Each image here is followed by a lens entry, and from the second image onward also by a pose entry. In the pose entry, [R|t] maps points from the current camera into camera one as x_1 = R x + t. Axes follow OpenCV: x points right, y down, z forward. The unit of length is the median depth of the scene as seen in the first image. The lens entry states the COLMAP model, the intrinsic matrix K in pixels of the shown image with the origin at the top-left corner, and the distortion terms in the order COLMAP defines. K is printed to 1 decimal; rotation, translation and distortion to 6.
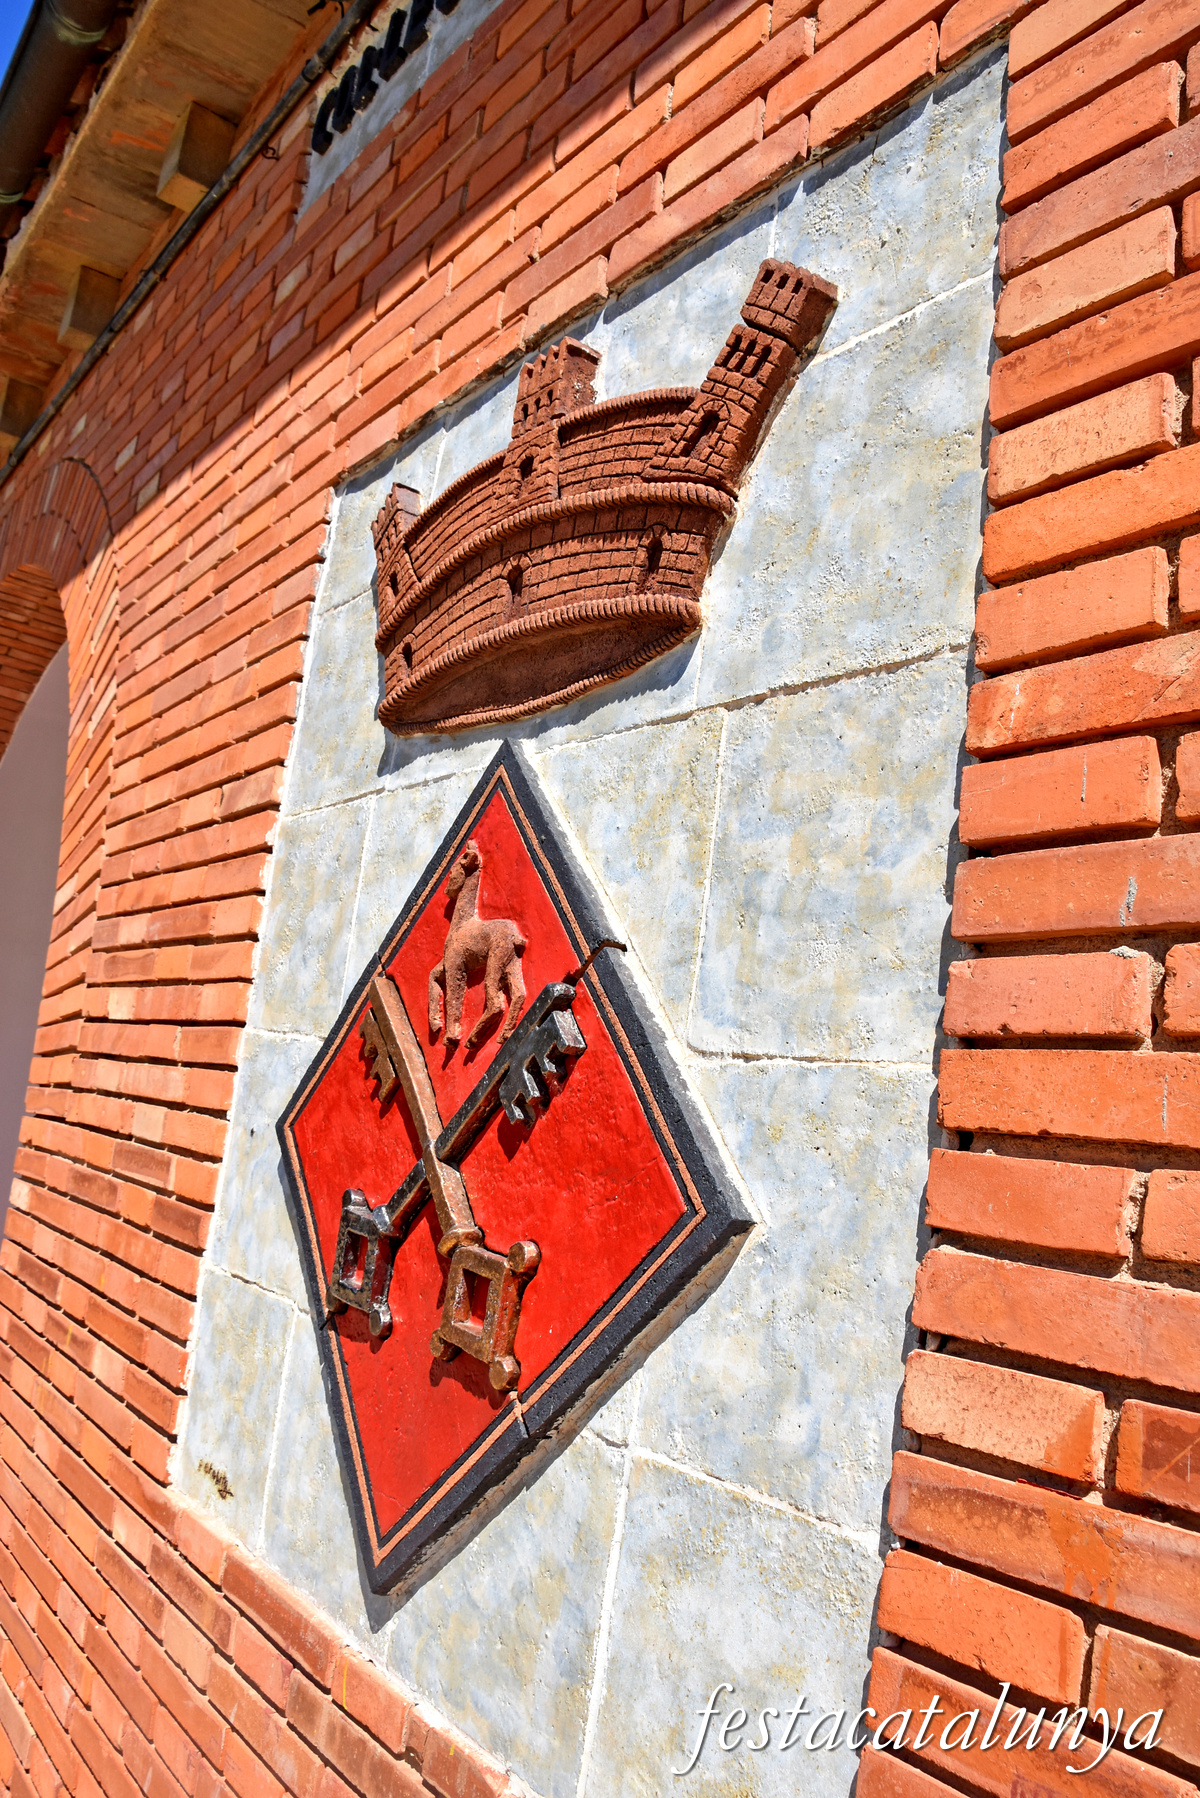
lens RADIAL K [[1397.1, 0, 600.0], [0, 1397.1, 899.0], [0, 0, 1]] dist [-0.157938, 0.086319]
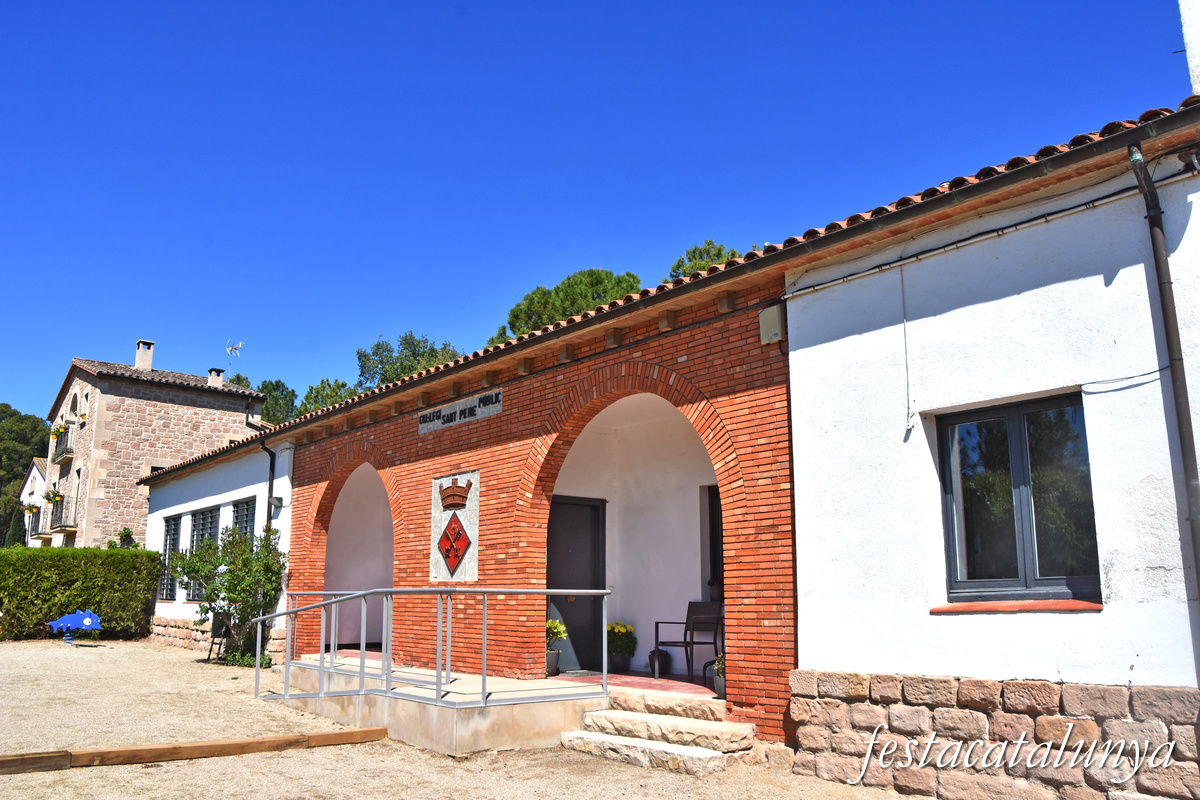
lens RADIAL K [[932.4, 0, 600.0], [0, 932.4, 400.0], [0, 0, 1]] dist [-0.157938, 0.086319]
pose [[0.989637, -0.111023, 0.091066, 0.606134], [0.114462, 0.992865, -0.033440, -0.694561], [-0.086704, 0.043517, 0.995283, -7.774053]]
